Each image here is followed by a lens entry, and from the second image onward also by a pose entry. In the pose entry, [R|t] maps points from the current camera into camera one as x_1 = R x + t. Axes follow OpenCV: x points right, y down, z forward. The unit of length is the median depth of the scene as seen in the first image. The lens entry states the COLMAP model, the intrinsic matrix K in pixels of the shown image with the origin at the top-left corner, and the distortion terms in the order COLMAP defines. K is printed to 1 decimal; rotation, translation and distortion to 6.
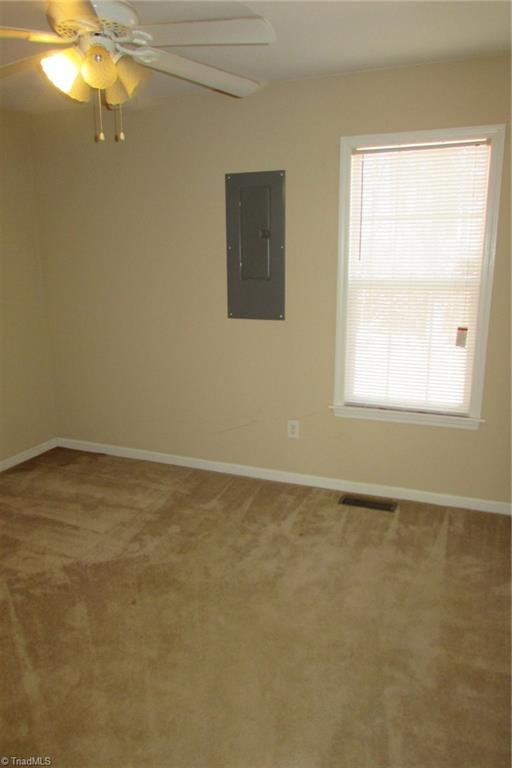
lens RADIAL K [[543.2, 0, 255.5], [0, 543.2, 382.5], [0, 0, 1]] dist [-0.032517, 0.012854]
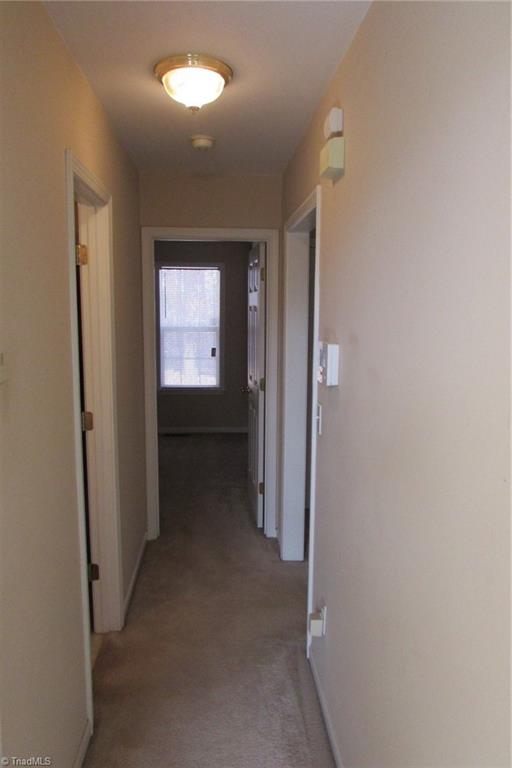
lens RADIAL K [[543.2, 0, 255.5], [0, 543.2, 384.1], [0, 0, 1]] dist [-0.032517, 0.012854]
pose [[0.900156, -0.048552, 0.432853, -0.424310], [0.085406, 0.994151, -0.066098, 0.202269], [-0.427113, 0.096466, 0.899038, -1.036895]]
